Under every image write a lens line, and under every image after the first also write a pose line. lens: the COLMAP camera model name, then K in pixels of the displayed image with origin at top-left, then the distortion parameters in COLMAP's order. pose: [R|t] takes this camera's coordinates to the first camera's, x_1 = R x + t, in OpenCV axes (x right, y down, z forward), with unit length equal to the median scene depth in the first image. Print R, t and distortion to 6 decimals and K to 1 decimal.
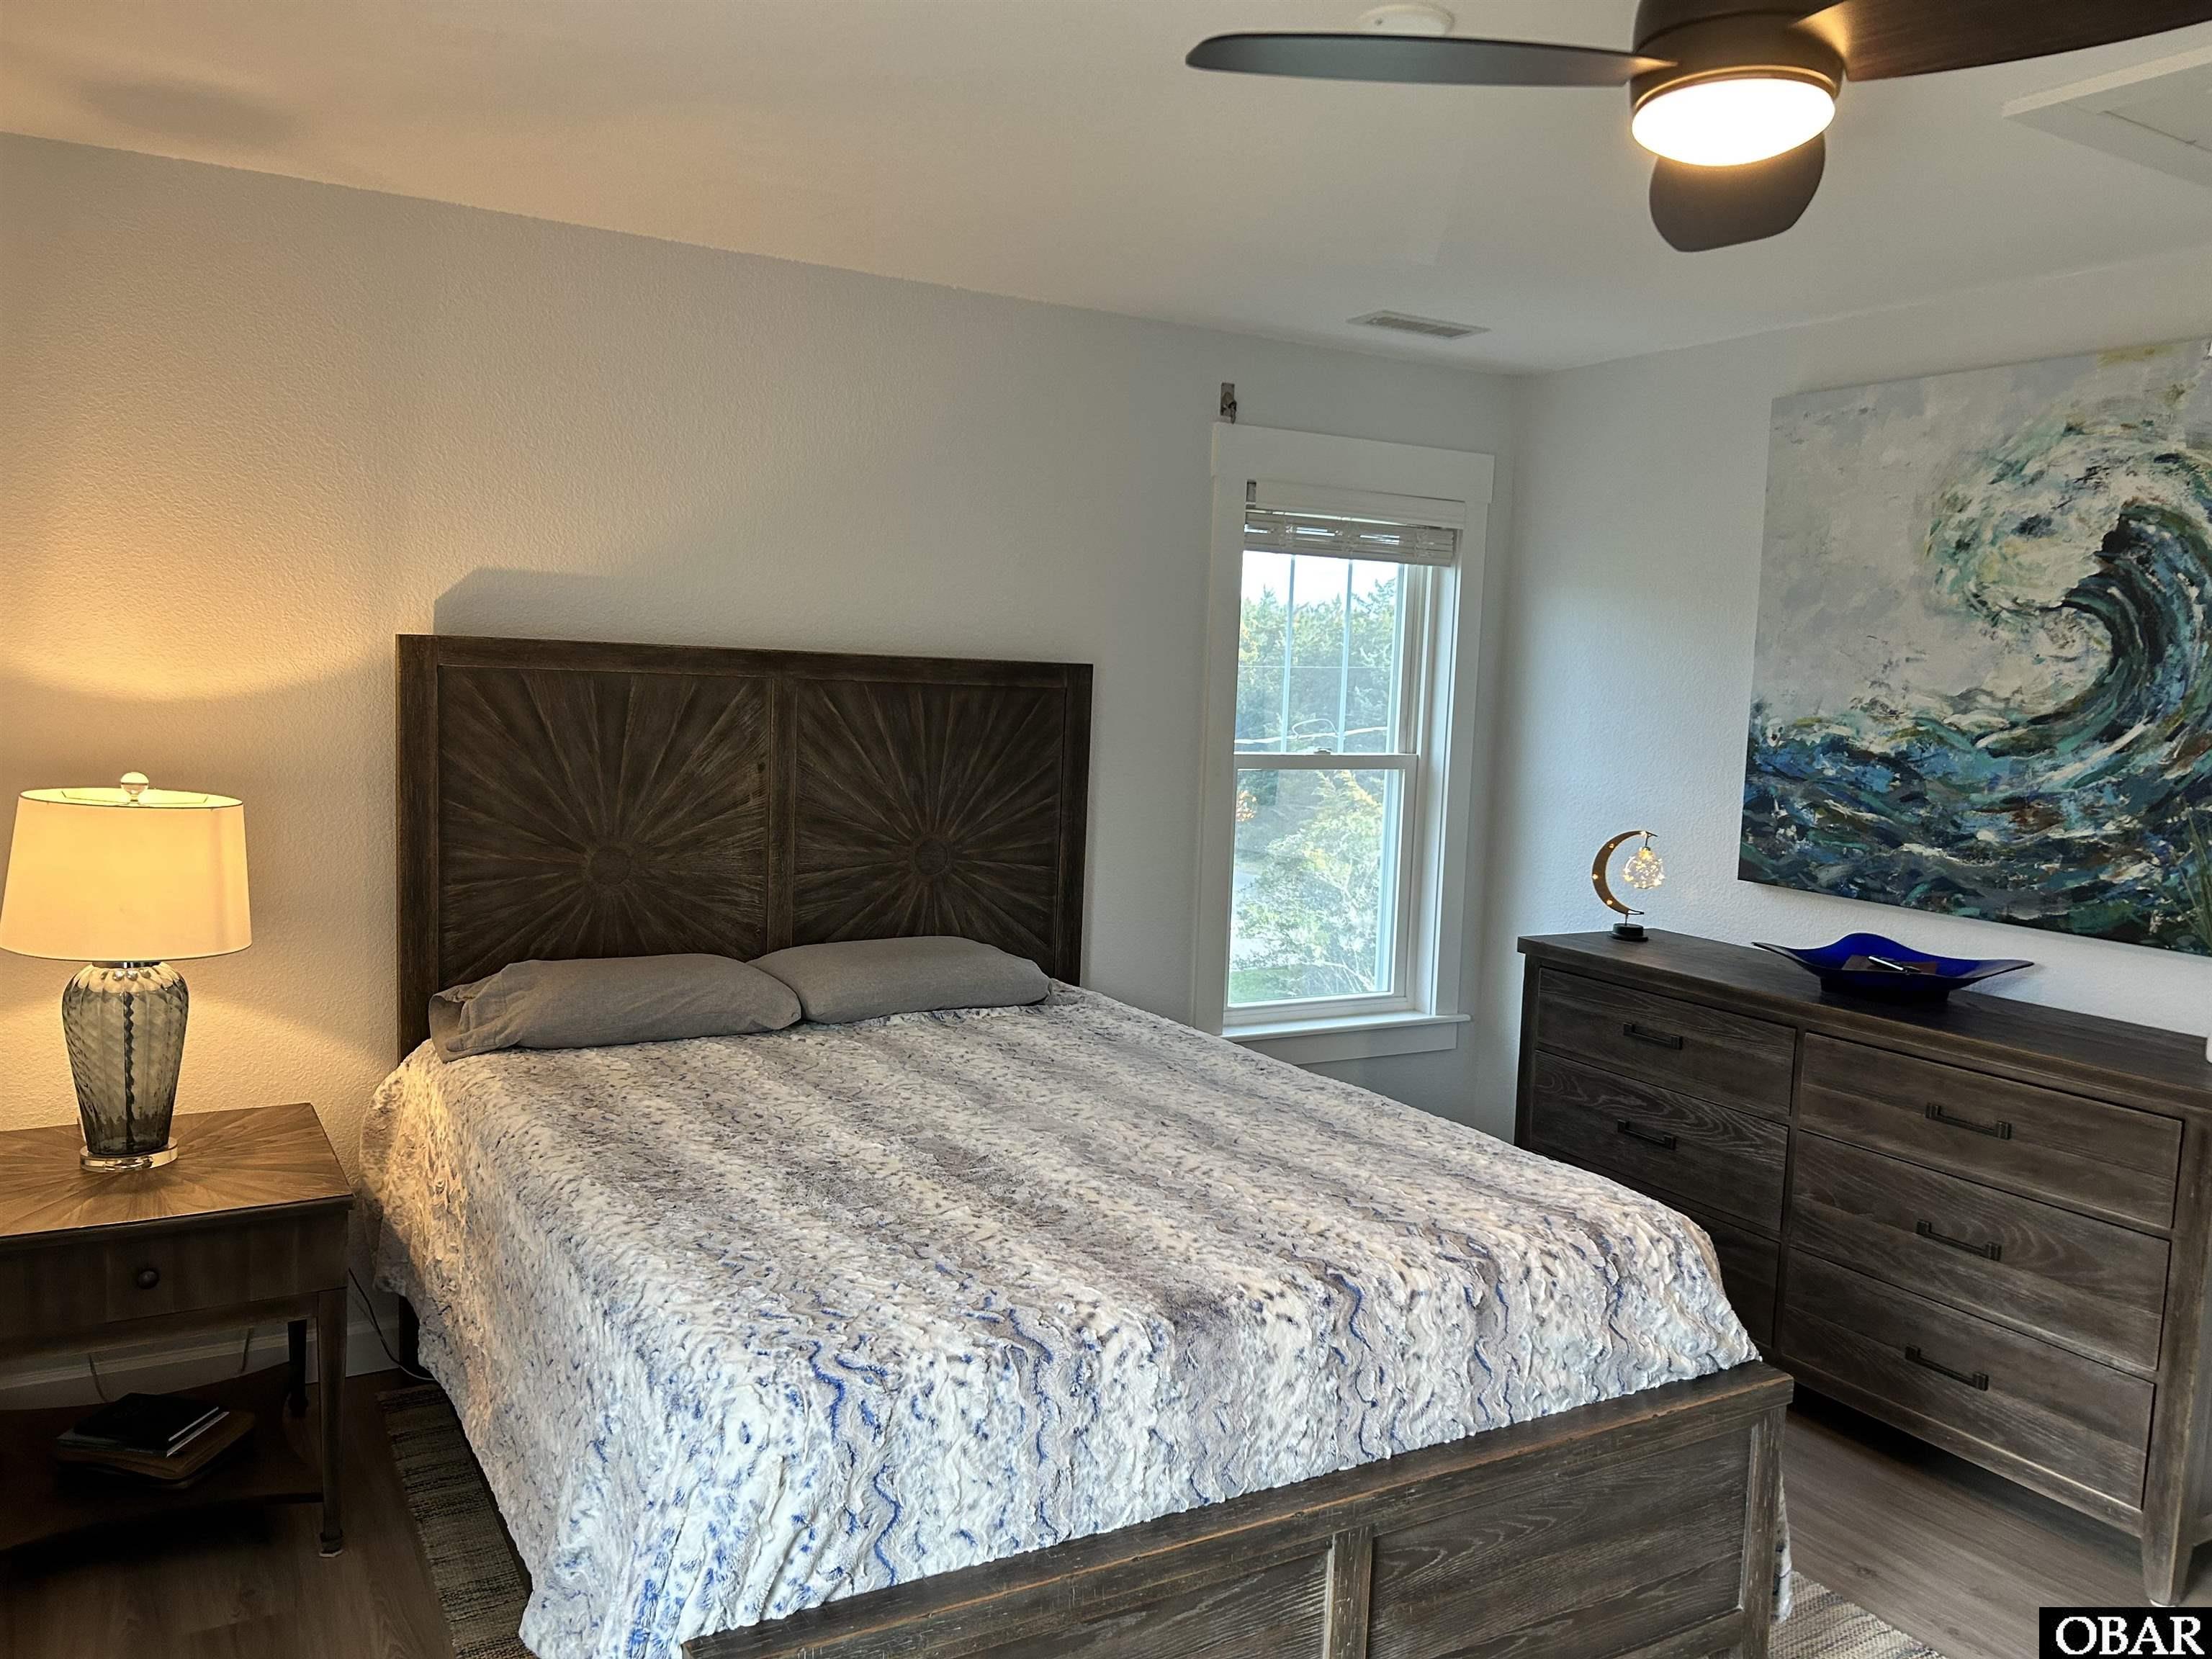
lens RADIAL K [[1658.6, 0, 1106.0], [0, 1658.6, 829.5], [0, 0, 1]] dist [0.007729, -0.013213]
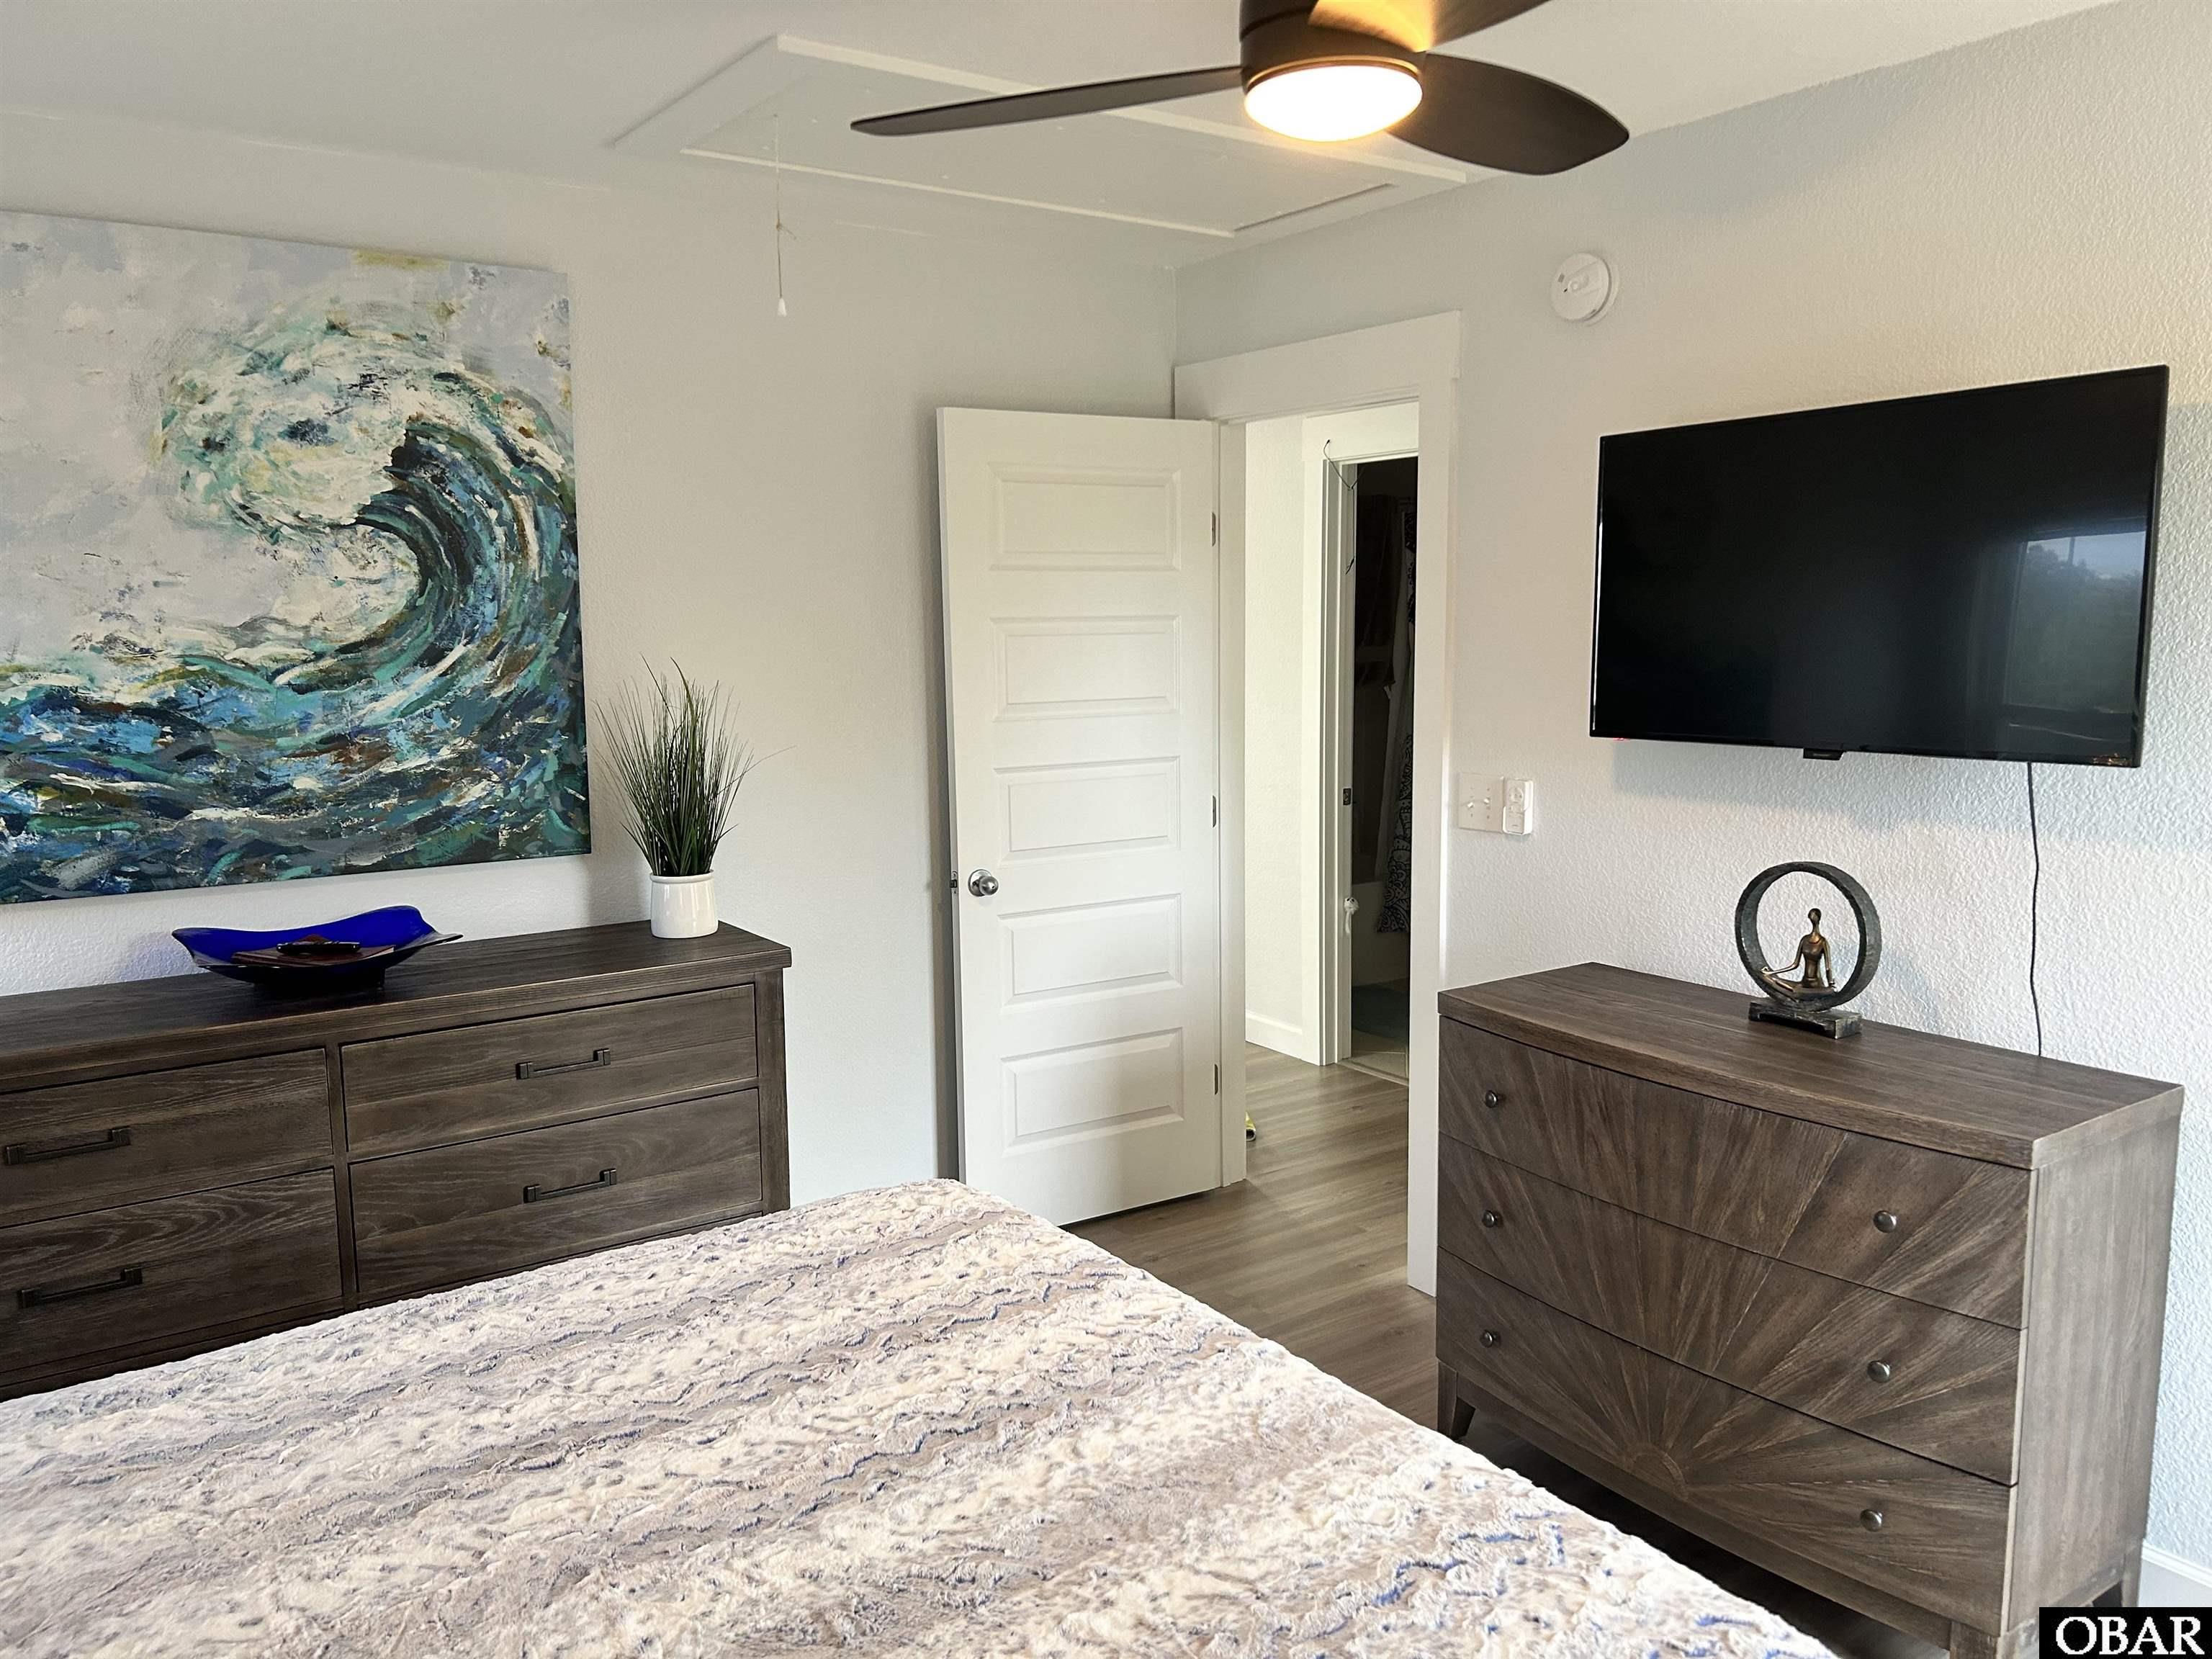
lens RADIAL K [[1658.6, 0, 1106.0], [0, 1658.6, 829.5], [0, 0, 1]] dist [0.007729, -0.013213]
pose [[-0.103221, -0.164894, 0.980895, -0.395905], [0.102543, 0.979144, 0.175390, -0.085954], [-0.989359, 0.118687, -0.084160, 0.677024]]
